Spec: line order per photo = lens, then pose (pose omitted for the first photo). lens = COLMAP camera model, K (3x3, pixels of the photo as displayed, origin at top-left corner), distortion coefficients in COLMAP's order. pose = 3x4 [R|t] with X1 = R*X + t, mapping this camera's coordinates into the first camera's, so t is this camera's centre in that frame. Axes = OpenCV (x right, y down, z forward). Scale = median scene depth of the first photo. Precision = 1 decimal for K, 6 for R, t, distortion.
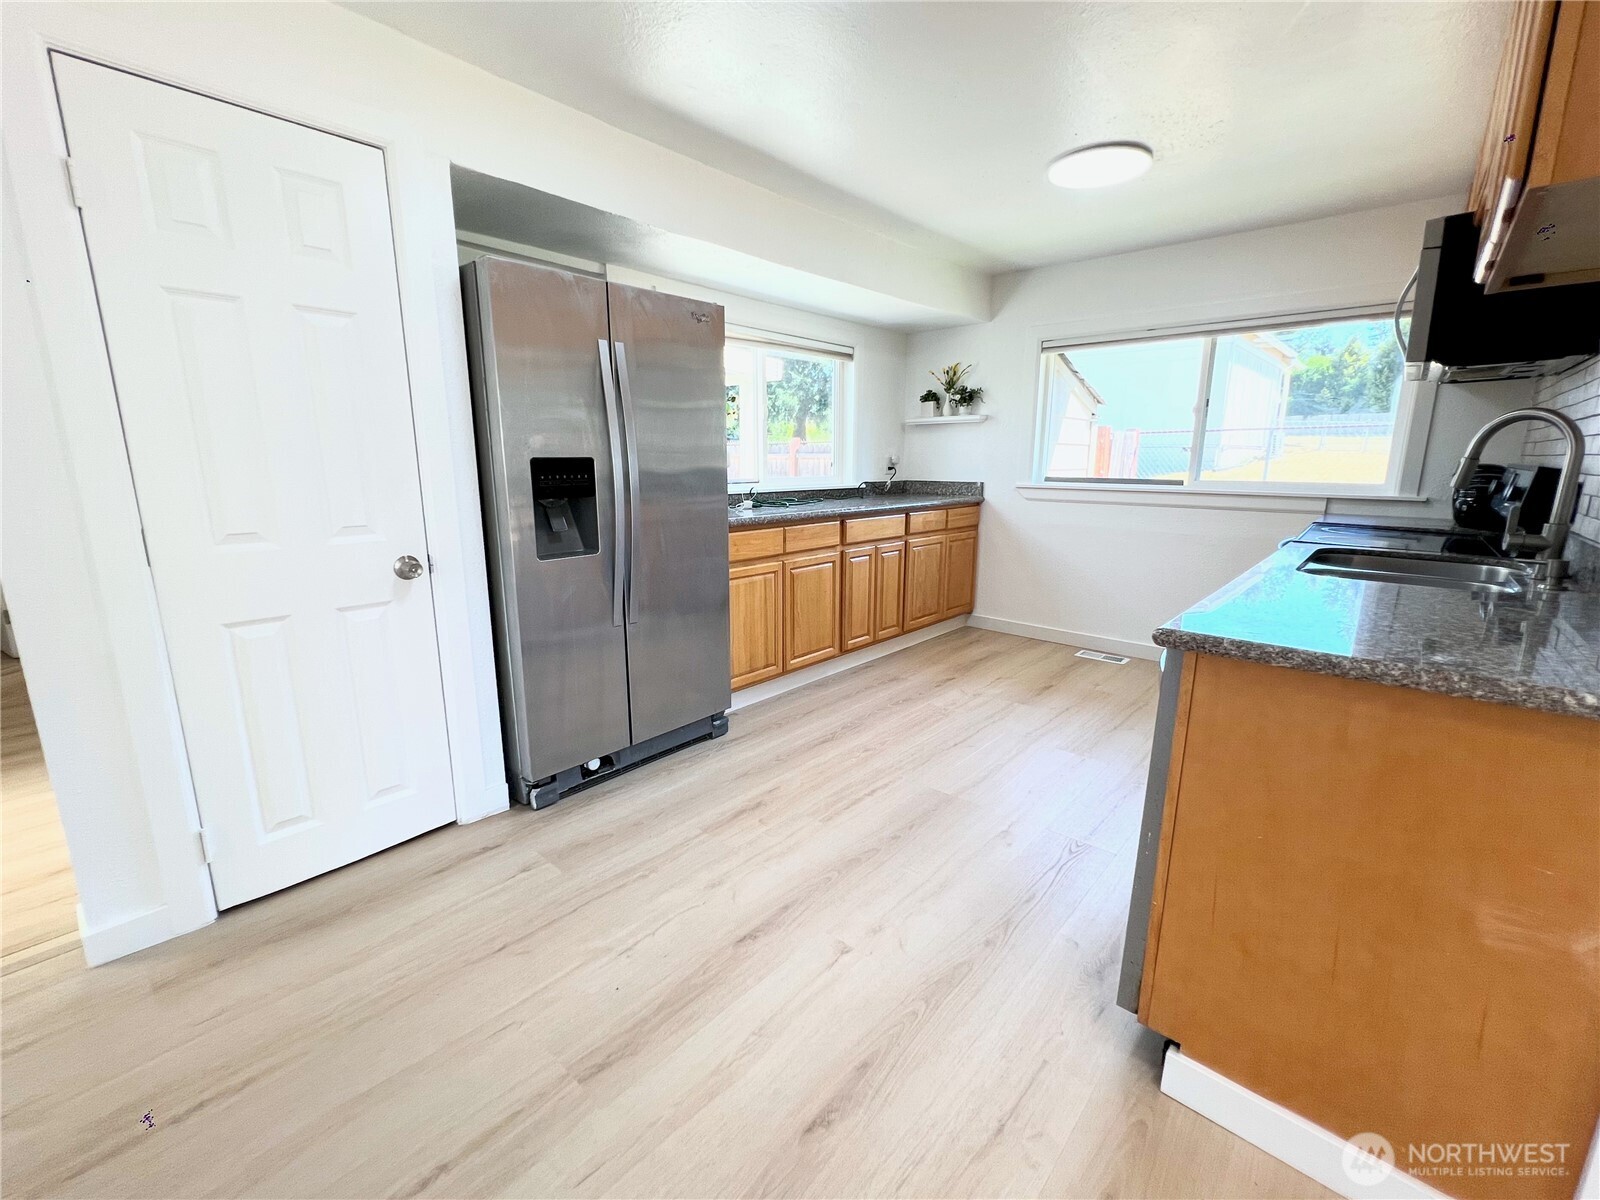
lens RADIAL K [[687.3, 0, 801.4], [0, 687.3, 603.9], [0, 0, 1]] dist [-0.000658, -0.000153]
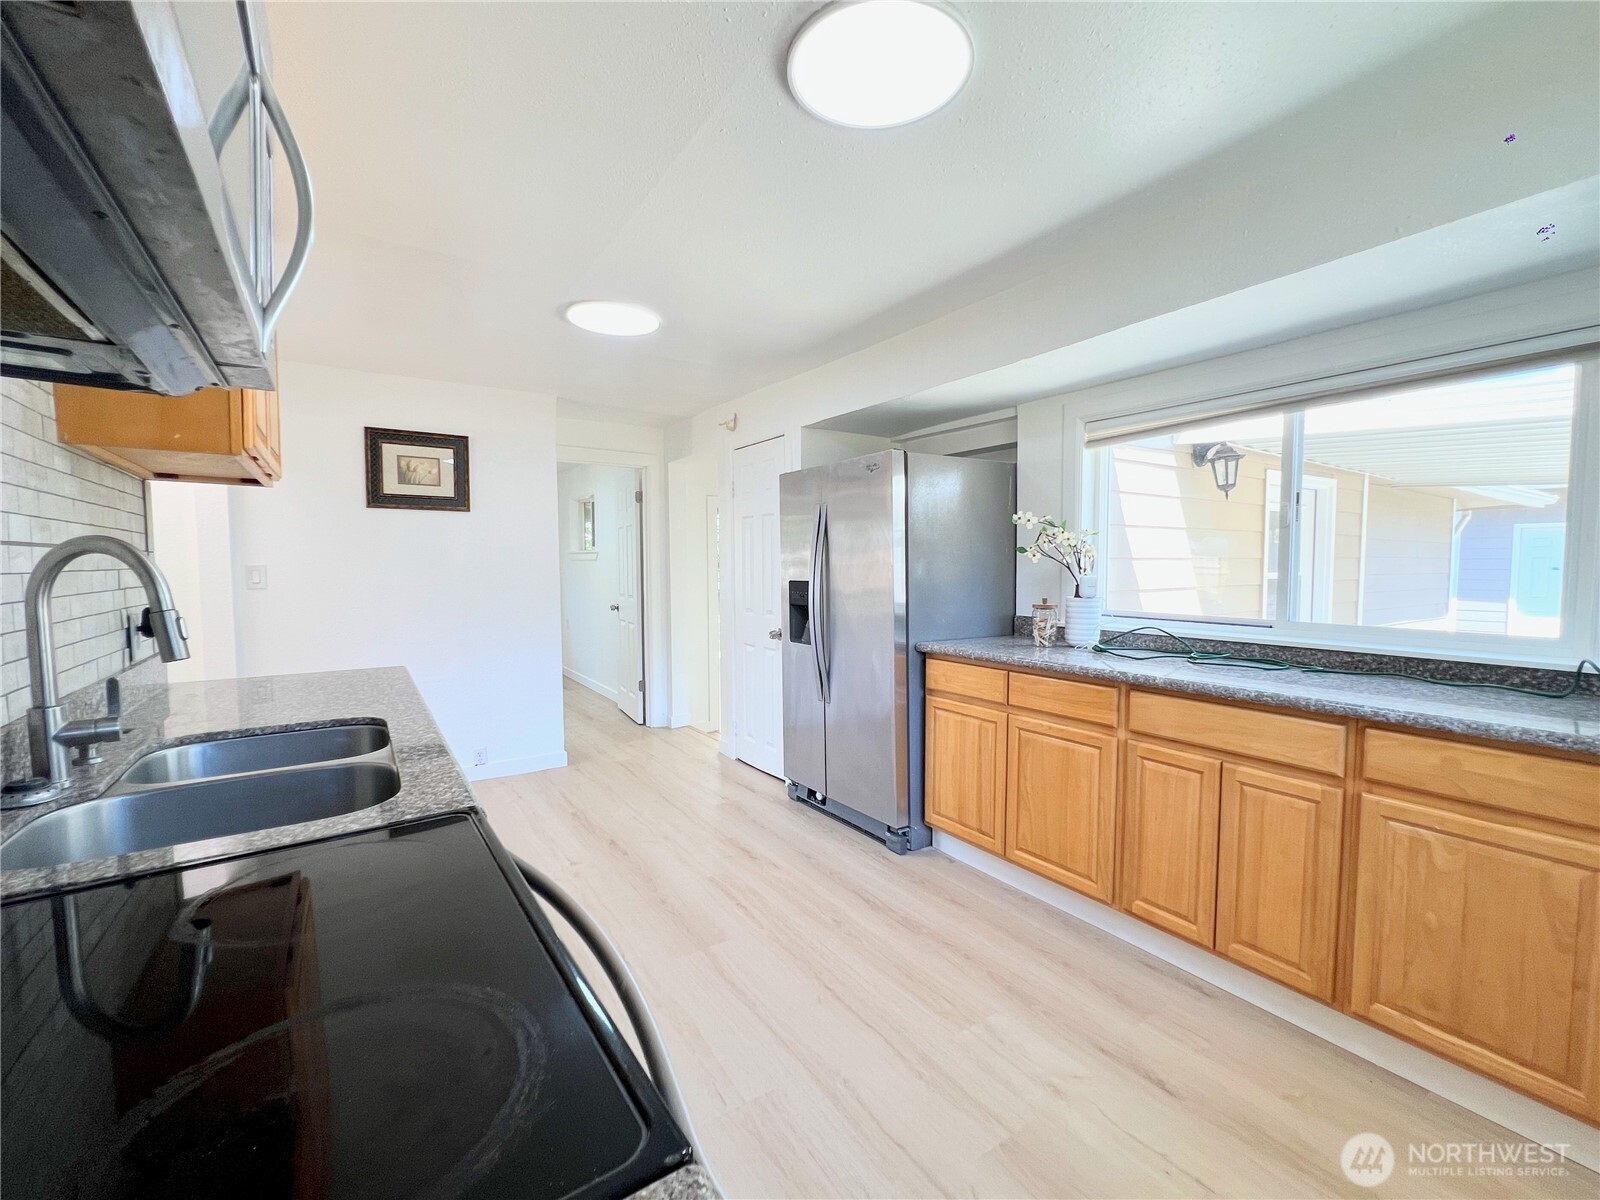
lens RADIAL K [[687.3, 0, 801.4], [0, 687.3, 603.9], [0, 0, 1]] dist [-0.000658, -0.000153]
pose [[-0.269114, 0.051013, -0.961756, 0.804031], [-0.201905, 0.973418, 0.108128, -0.226269], [0.941707, 0.223282, -0.251661, 0.958640]]
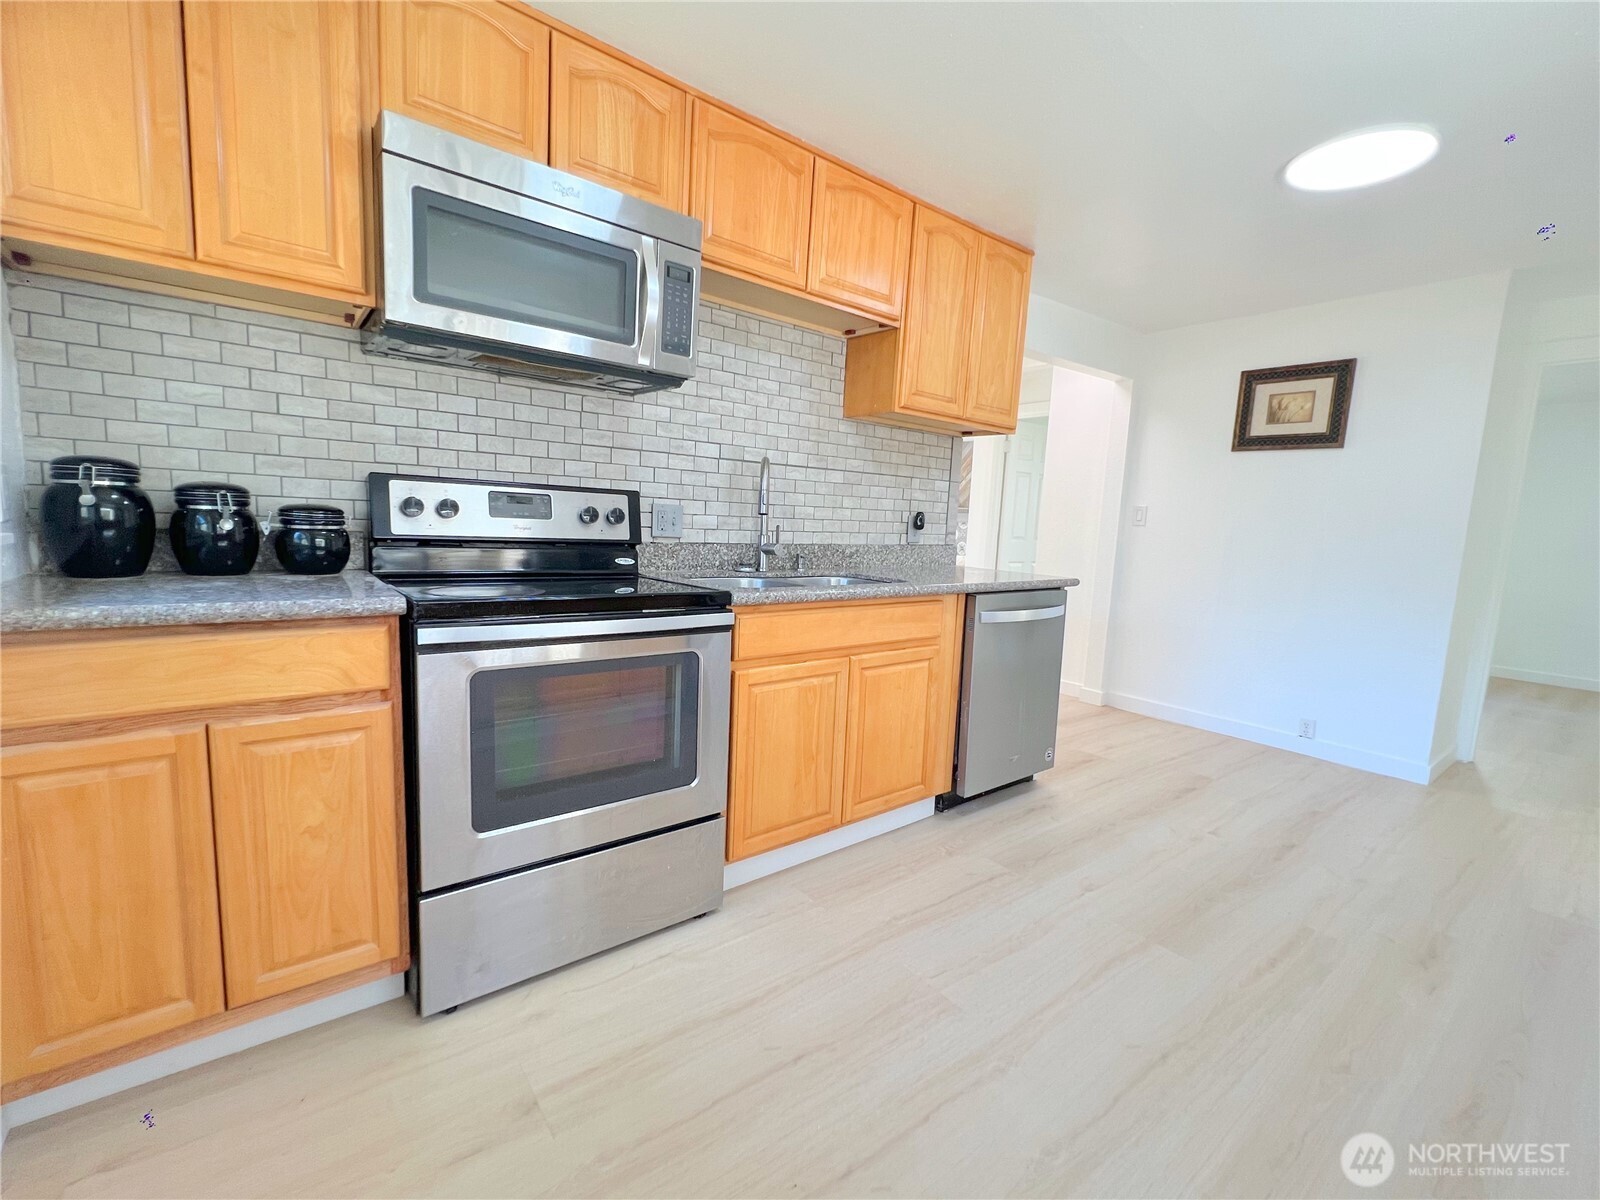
lens RADIAL K [[687.3, 0, 801.4], [0, 687.3, 603.9], [0, 0, 1]] dist [-0.000658, -0.000153]
pose [[-0.980804, -0.075697, 0.179704, 0.382227], [-0.011529, 0.942474, 0.334080, -0.251925], [-0.194655, 0.325595, -0.925255, 1.276547]]
